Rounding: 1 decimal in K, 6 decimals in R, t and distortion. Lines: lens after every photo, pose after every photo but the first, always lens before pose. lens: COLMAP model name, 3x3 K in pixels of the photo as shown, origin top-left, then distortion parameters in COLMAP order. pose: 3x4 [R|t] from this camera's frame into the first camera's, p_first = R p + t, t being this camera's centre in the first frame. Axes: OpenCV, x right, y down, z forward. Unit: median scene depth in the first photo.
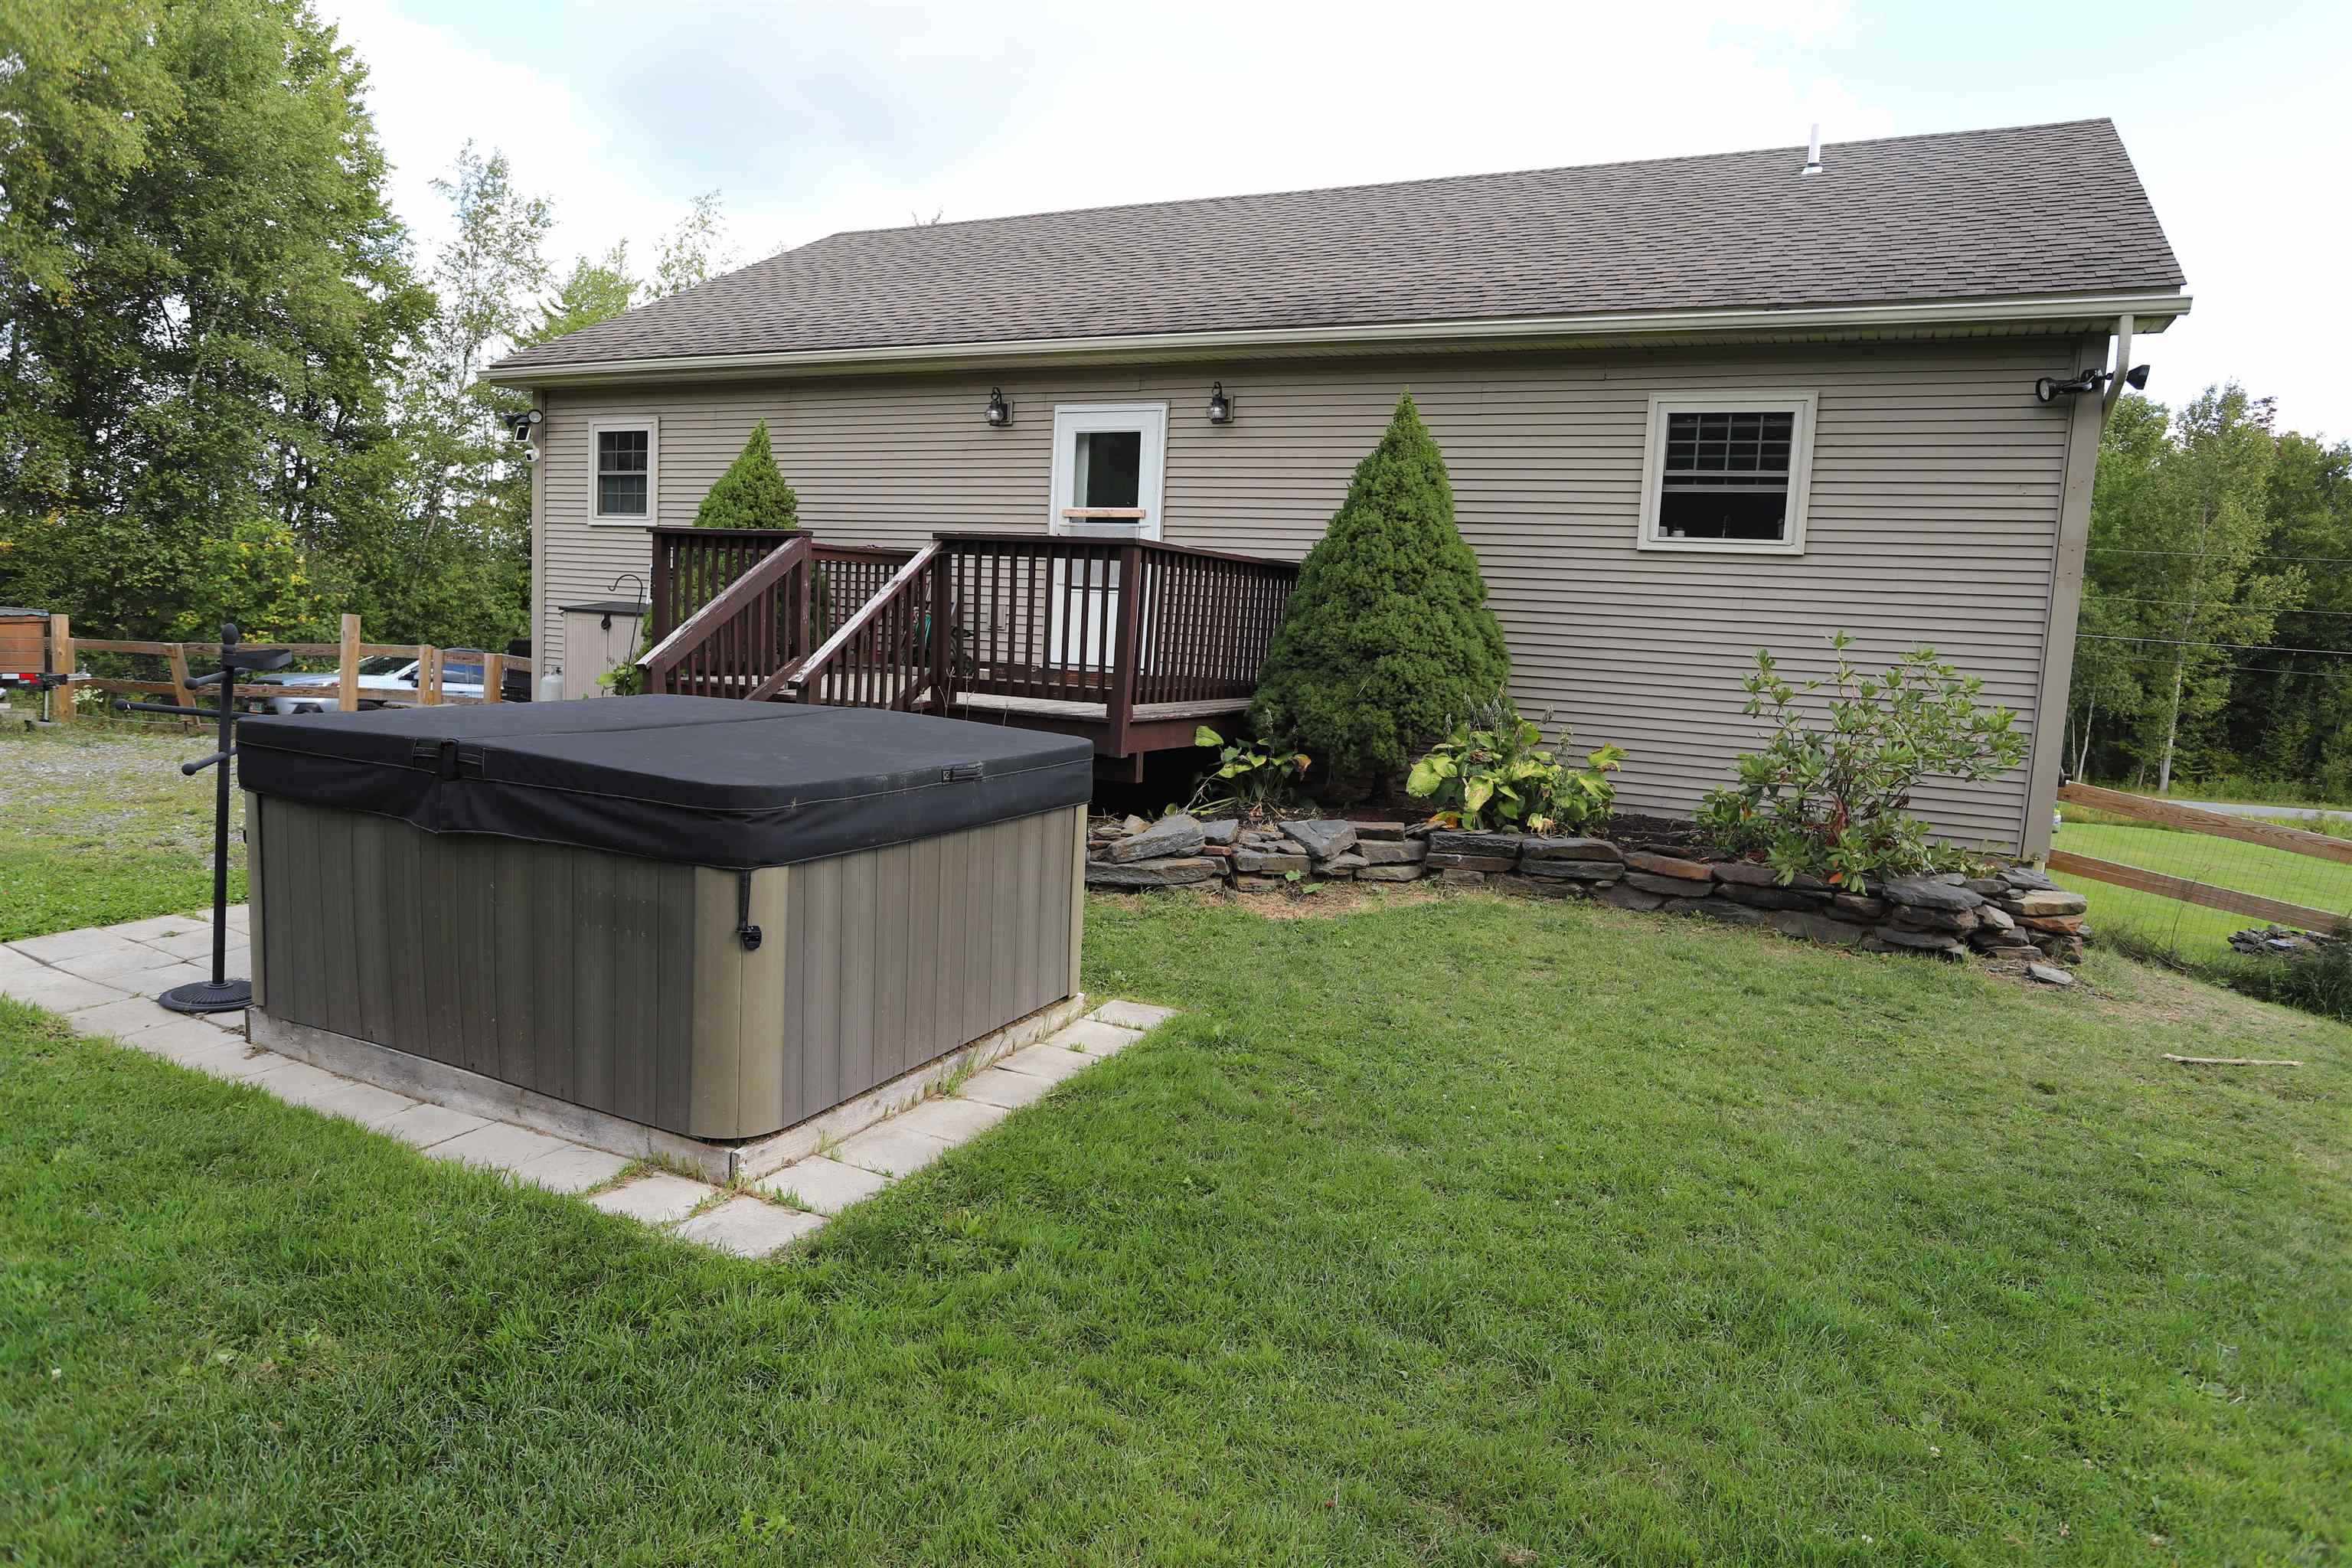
lens RADIAL K [[1427.8, 0, 1170.6], [0, 1427.8, 788.9], [0, 0, 1]] dist [-0.037120, 0.002751]
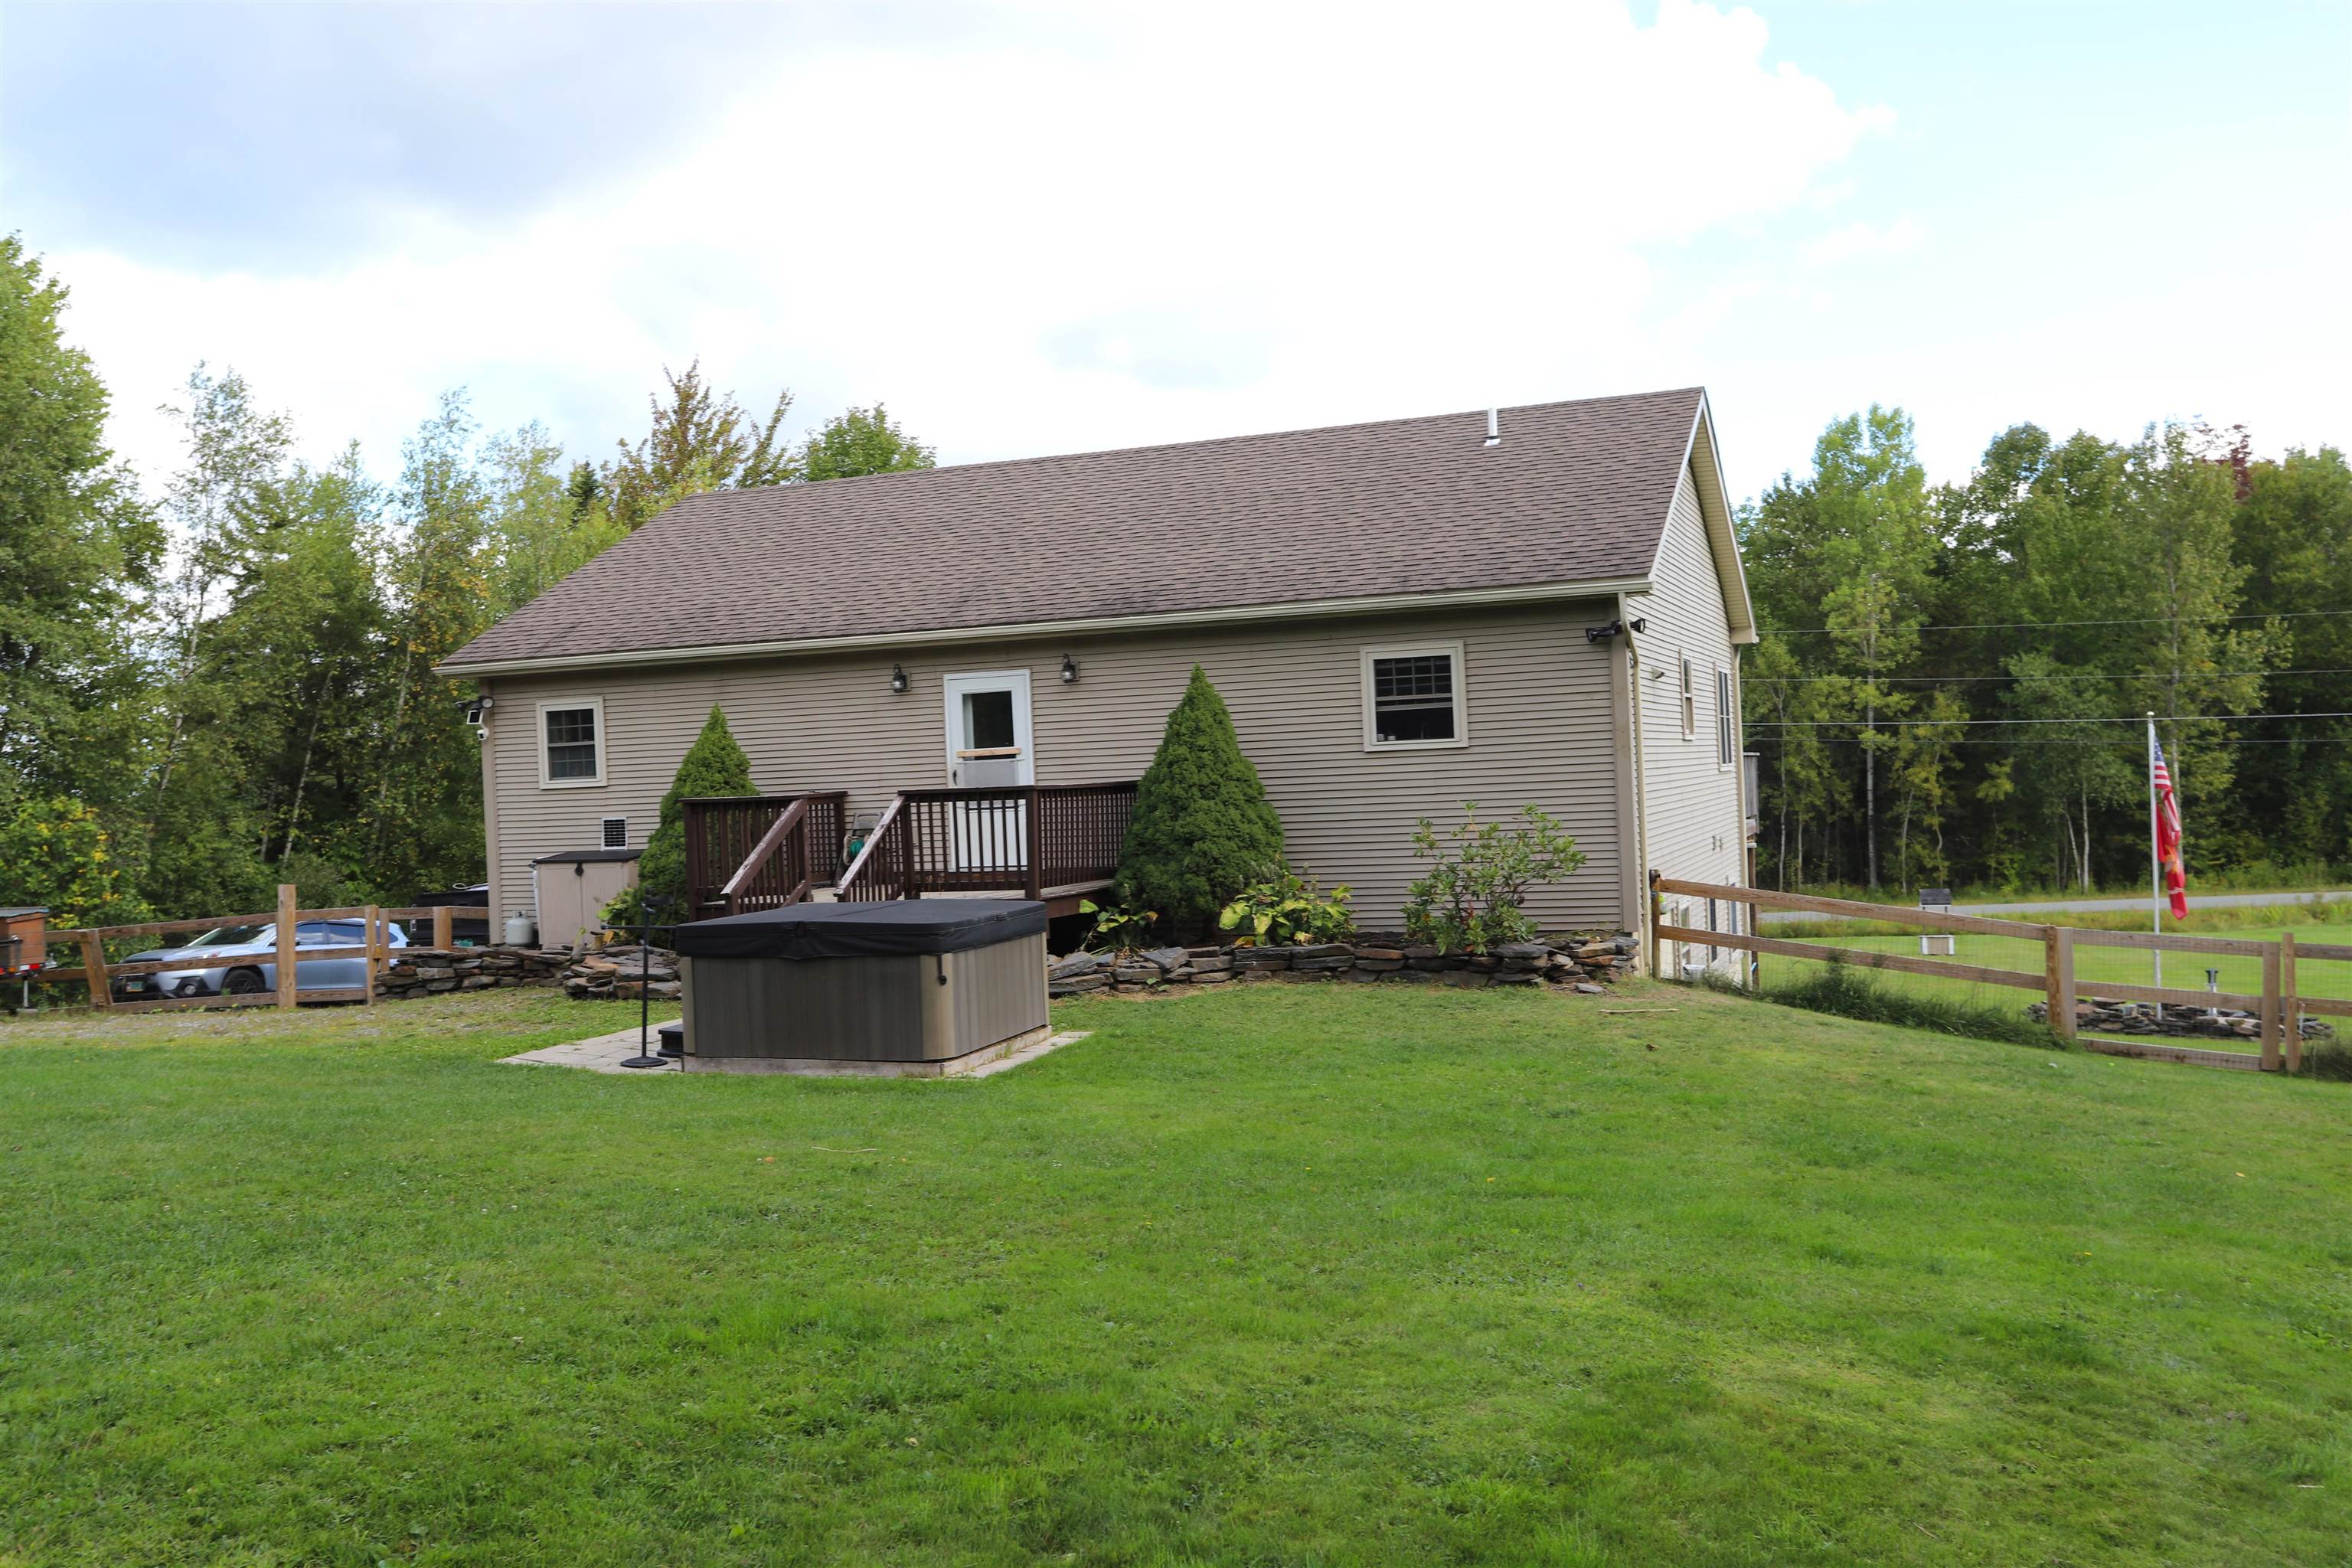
lens RADIAL K [[2027.8, 0, 1163.1], [0, 2027.8, 762.2], [0, 0, 1]] dist [-0.029691, 0.099017]
pose [[0.991293, -0.092623, 0.093589, -0.078147], [0.103818, 0.986981, -0.122840, 0.081235], [-0.080993, 0.131487, 0.988004, -1.093106]]
